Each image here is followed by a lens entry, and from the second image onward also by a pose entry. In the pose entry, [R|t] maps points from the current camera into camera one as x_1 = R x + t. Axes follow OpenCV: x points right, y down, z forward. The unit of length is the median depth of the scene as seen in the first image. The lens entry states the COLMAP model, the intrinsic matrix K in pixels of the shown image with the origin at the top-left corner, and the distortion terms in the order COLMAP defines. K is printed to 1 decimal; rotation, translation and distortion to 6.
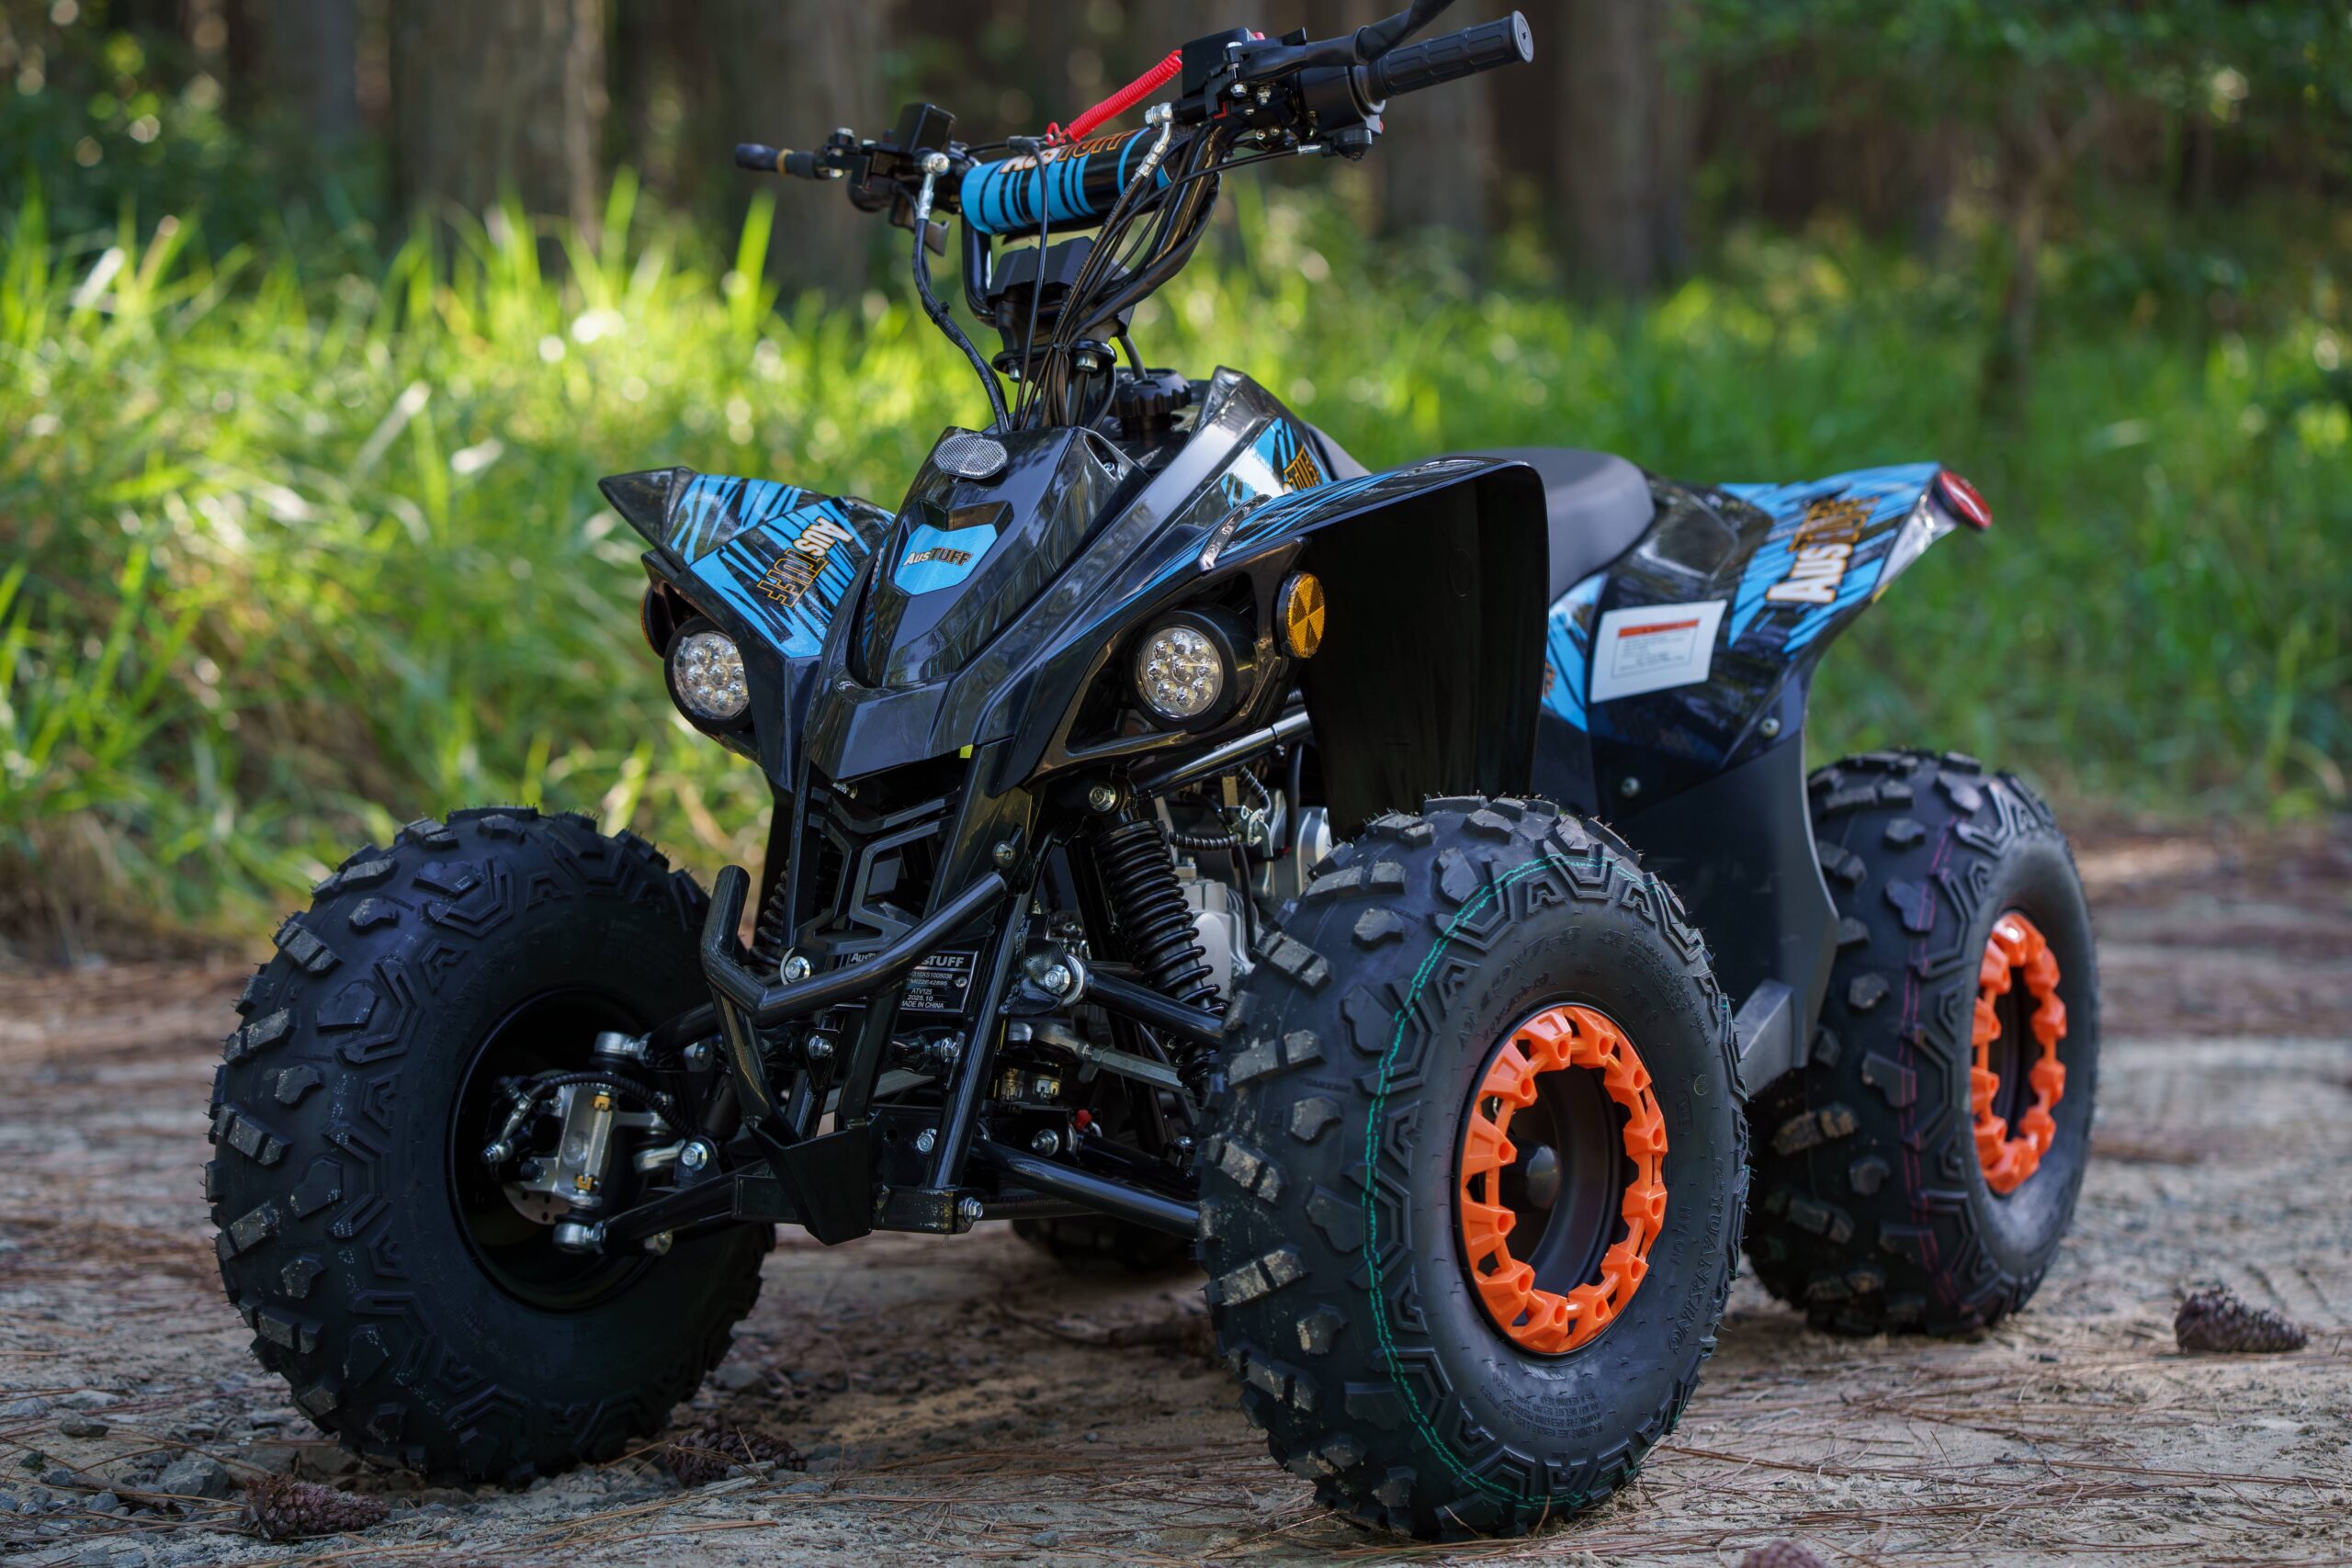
lens RADIAL K [[5732.9, 0, 1180.7], [0, 5732.9, 794.9], [0, 0, 1]] dist [0.436448, 0.000000]
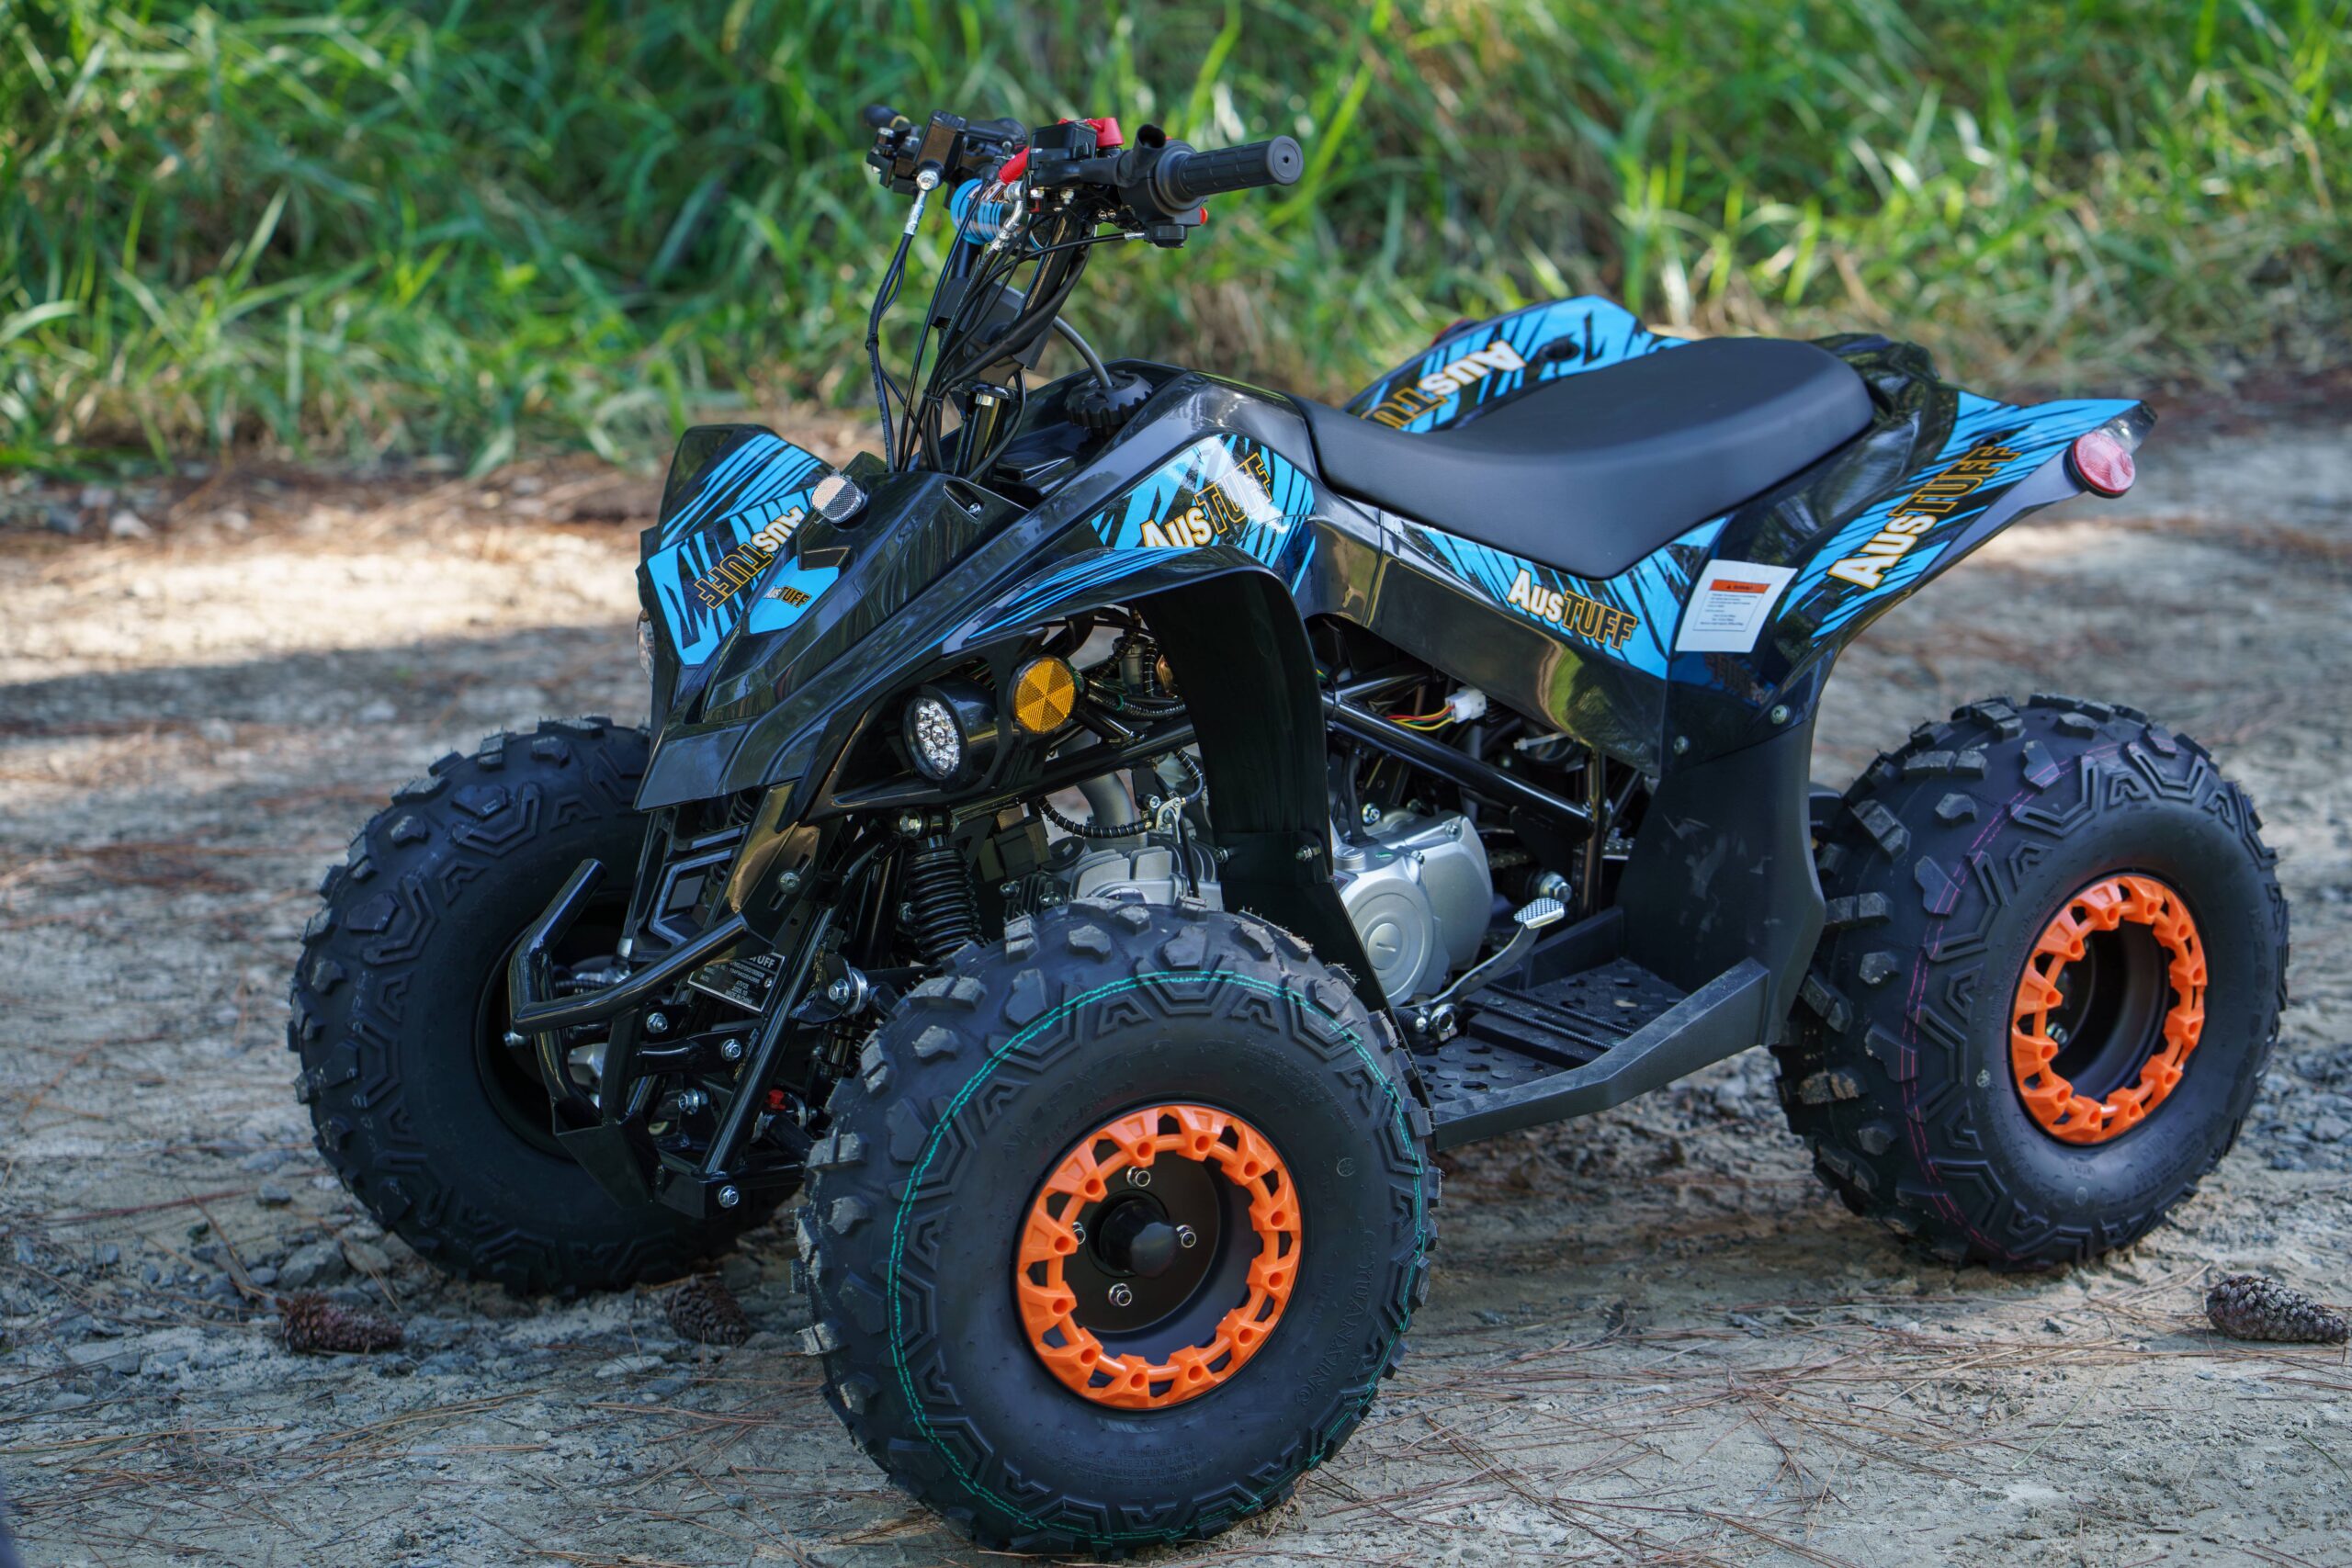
lens RADIAL K [[5732.9, 0, 1170.1], [0, 5732.9, 766.5], [0, 0, 1]] dist [0.436448, 0.000000]
pose [[0.897812, 0.110147, -0.426381, 0.501569], [-0.022030, 0.978236, 0.206321, -0.239898], [0.439827, -0.175844, 0.880699, 0.048772]]
